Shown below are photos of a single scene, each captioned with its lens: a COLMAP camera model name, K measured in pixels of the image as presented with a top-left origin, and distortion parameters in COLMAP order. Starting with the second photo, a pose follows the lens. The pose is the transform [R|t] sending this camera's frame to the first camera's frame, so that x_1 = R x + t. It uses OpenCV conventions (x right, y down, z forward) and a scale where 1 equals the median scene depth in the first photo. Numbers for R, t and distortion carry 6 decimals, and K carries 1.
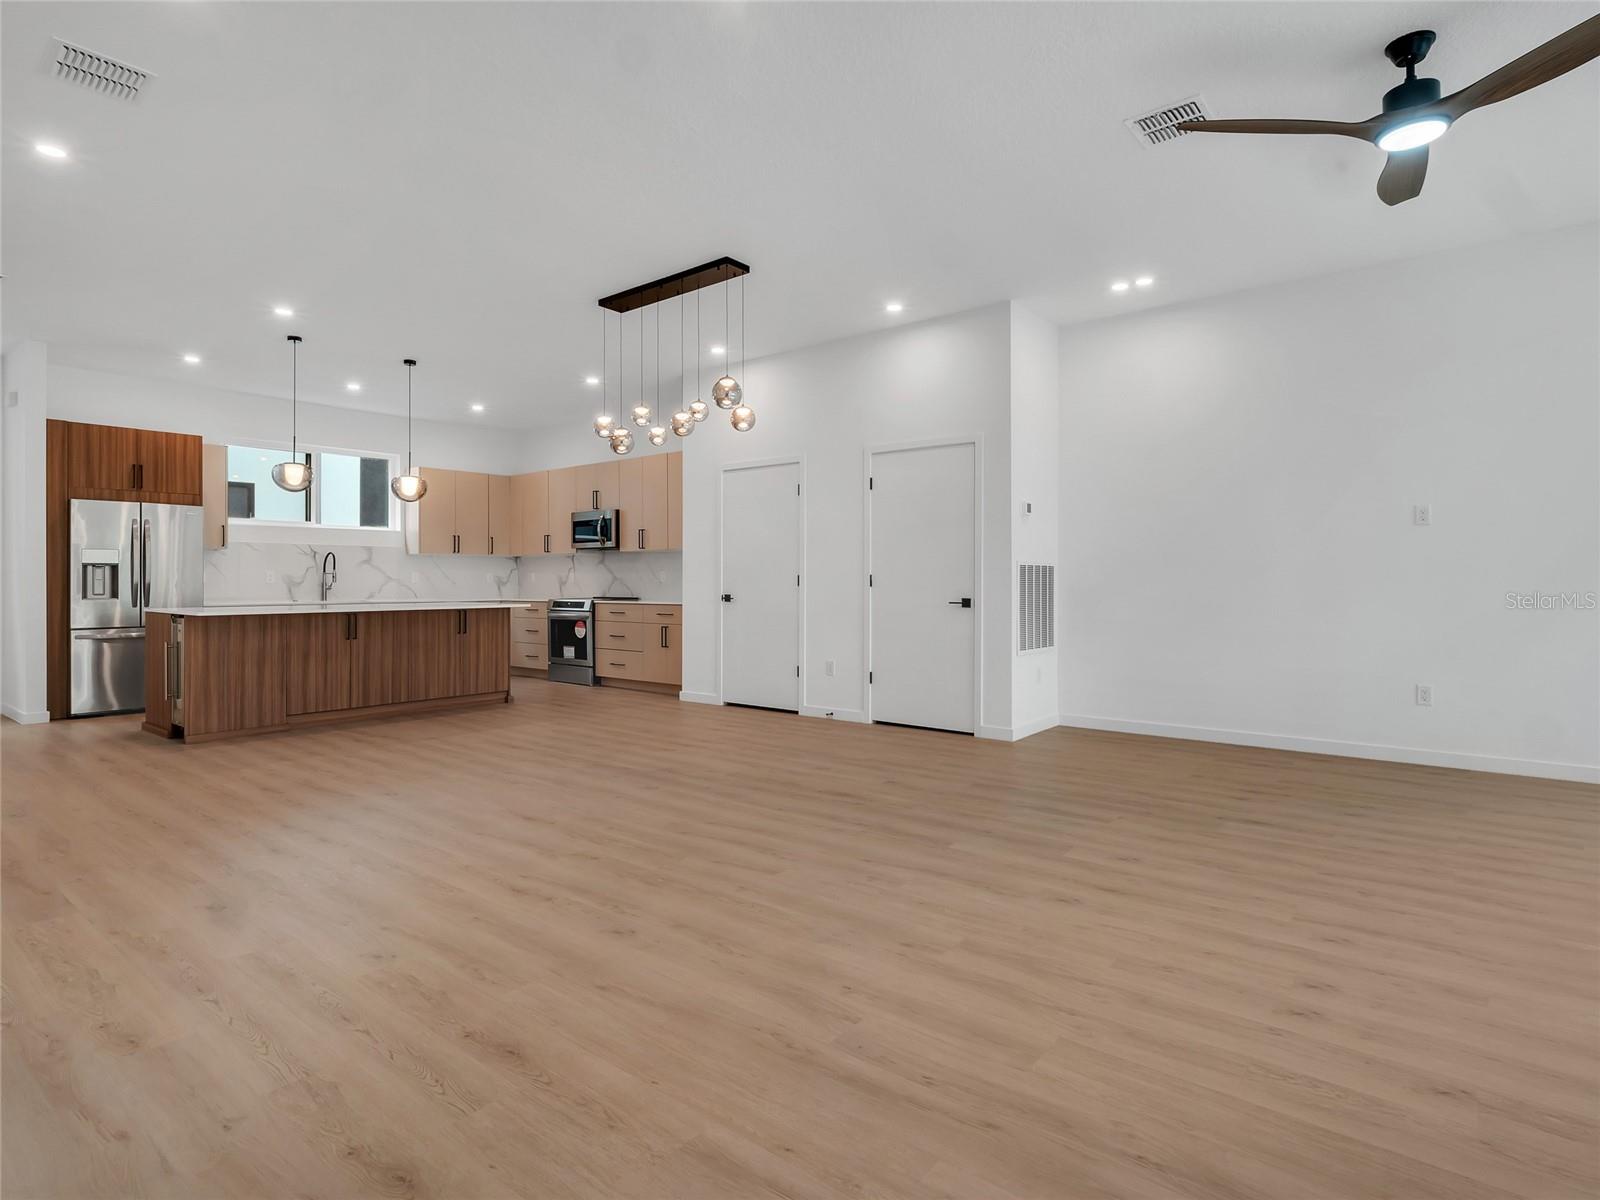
lens RADIAL K [[833.4, 0, 795.8], [0, 833.4, 586.7], [0, 0, 1]] dist [-0.003857, -0.001488]
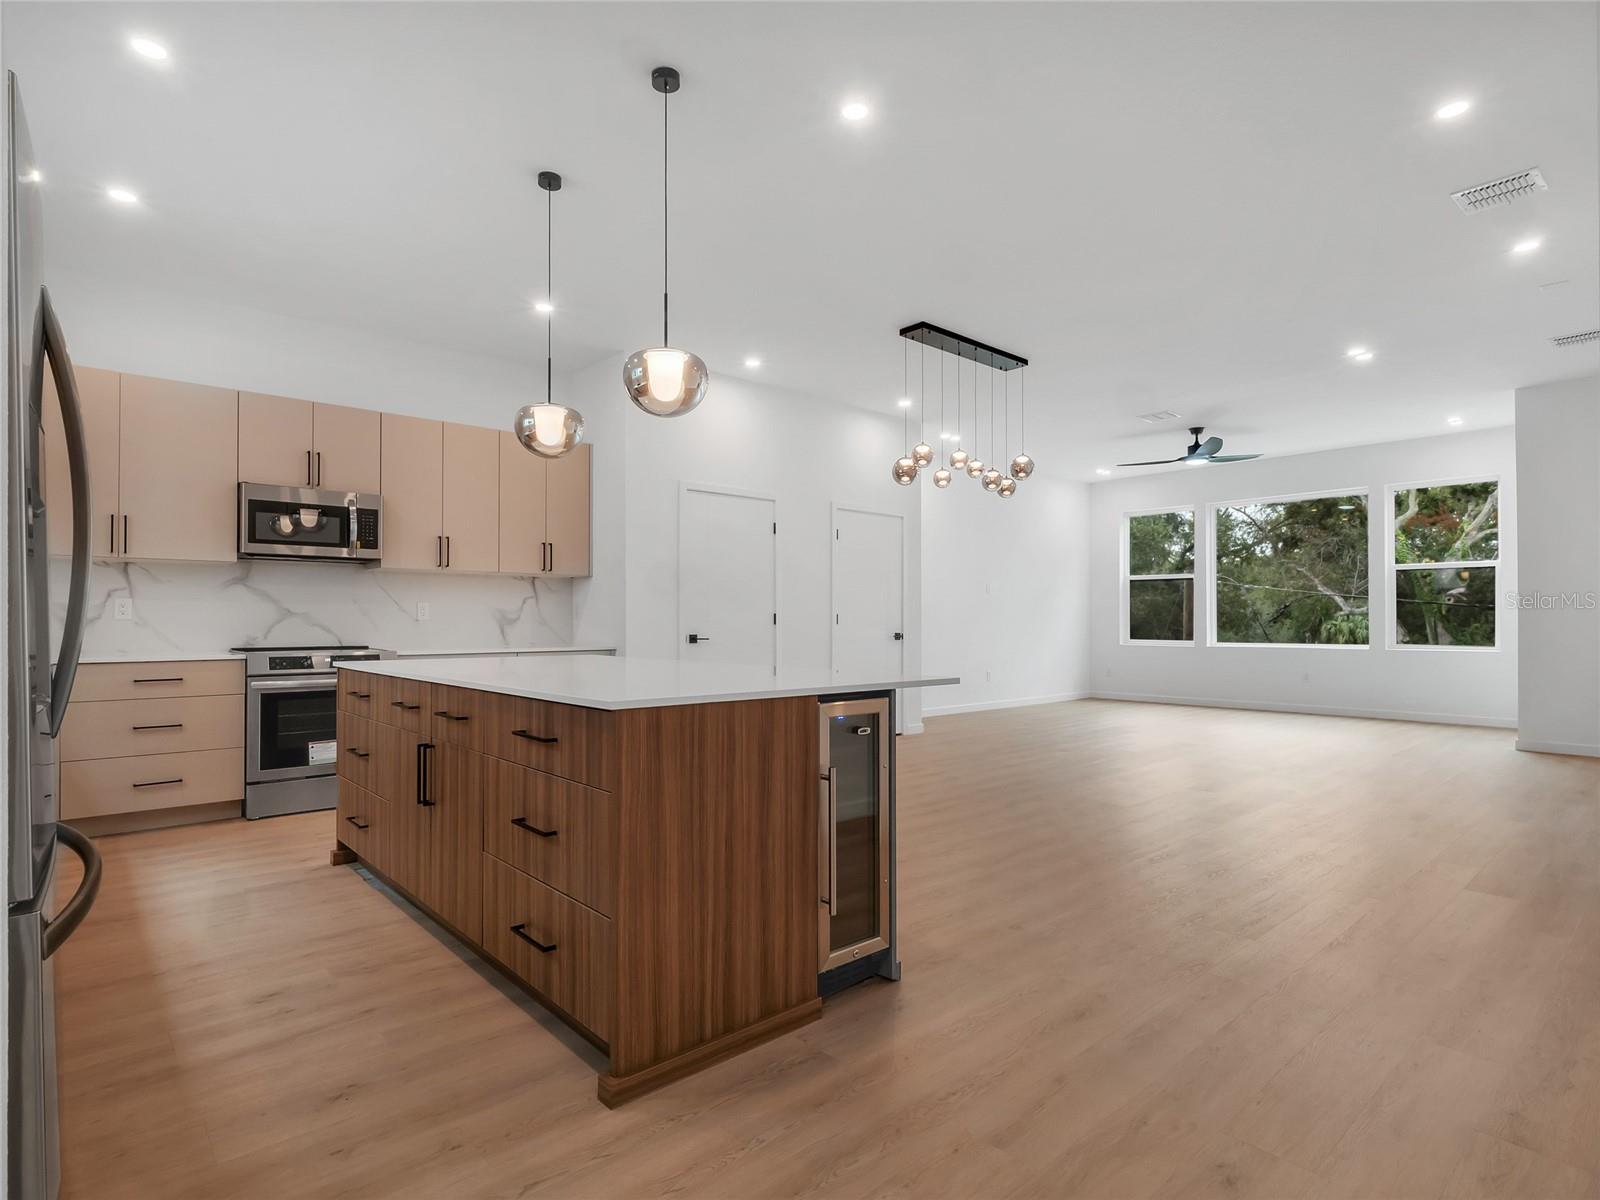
lens RADIAL K [[833.4, 0, 807.2], [0, 833.4, 613.0], [0, 0, 1]] dist [-0.003857, -0.001488]
pose [[0.152413, 0.010911, 0.988257, -0.939753], [0.005076, 0.999917, -0.011823, -0.002469], [-0.988304, 0.006818, 0.152345, 0.777987]]
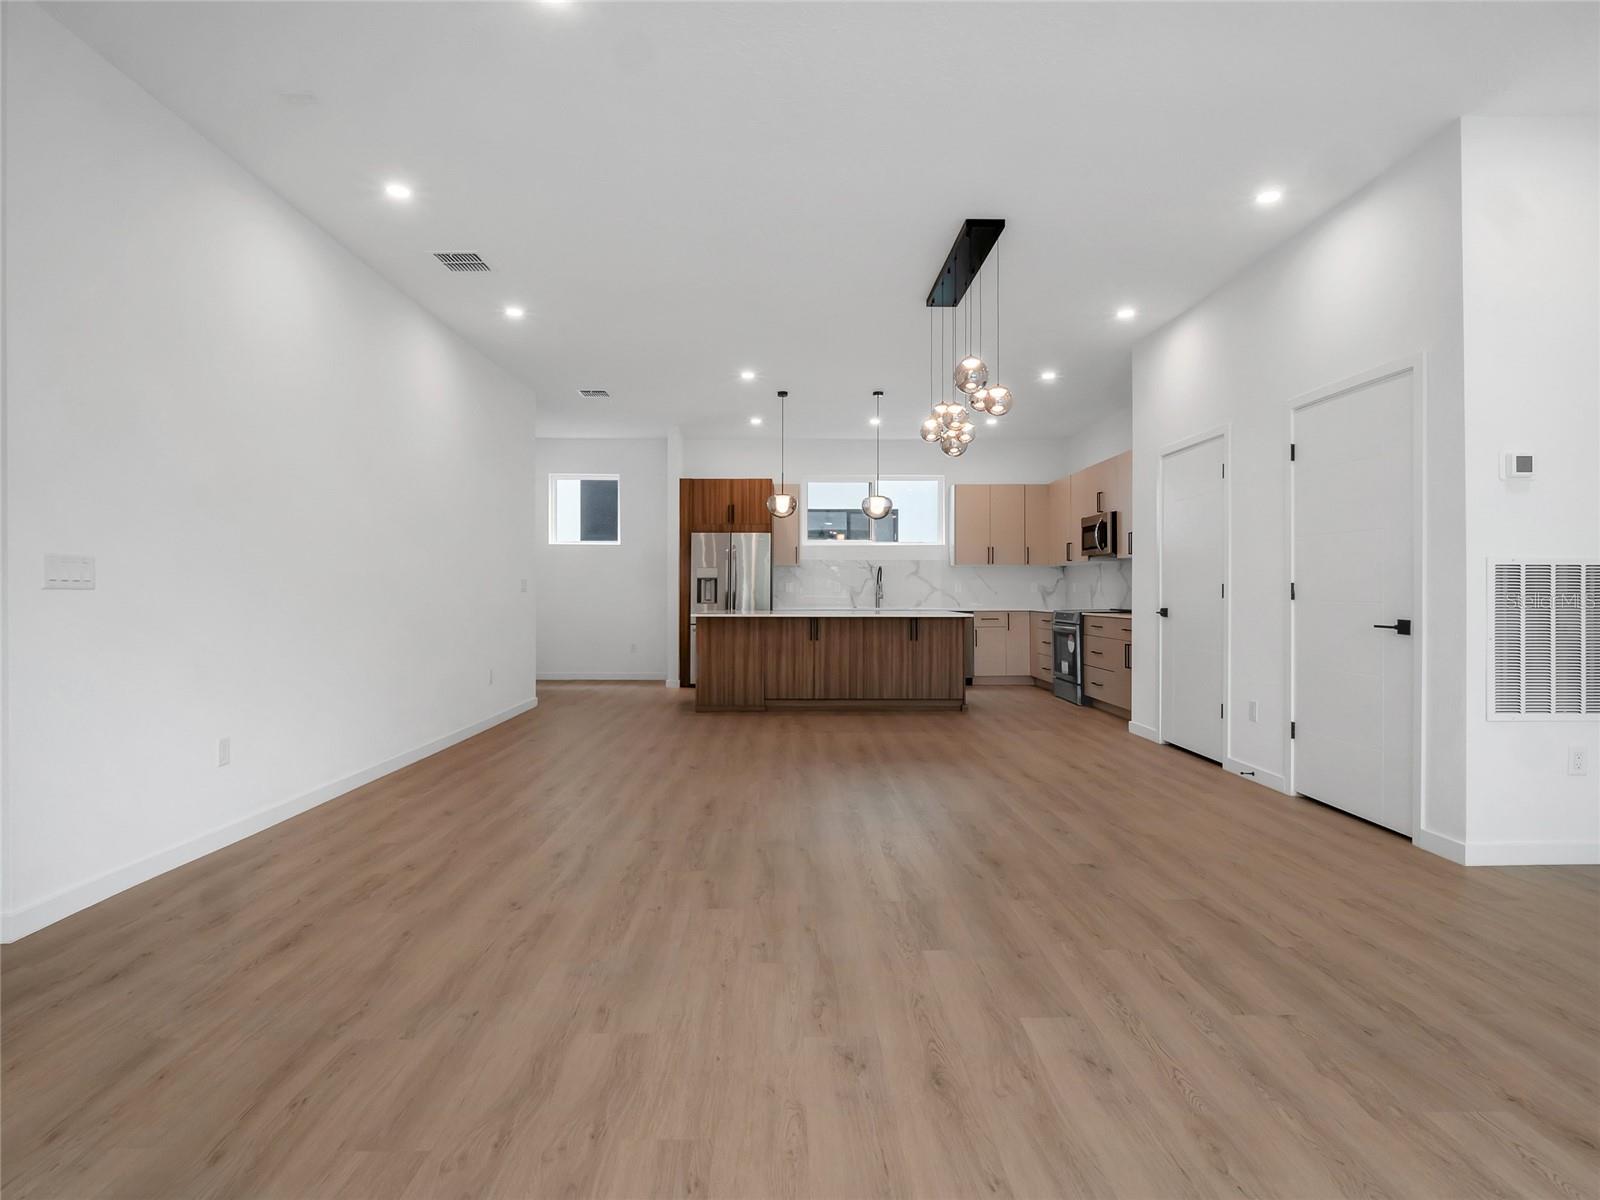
lens RADIAL K [[835.2, 0, 797.6], [0, 835.2, 593.0], [0, 0, 1]] dist [-0.003203, -0.001006]
pose [[0.639255, 0.003480, -0.768987, 0.325482], [-0.006957, 0.999975, -0.001258, -0.001803], [0.768964, 0.006154, 0.639263, 0.208806]]
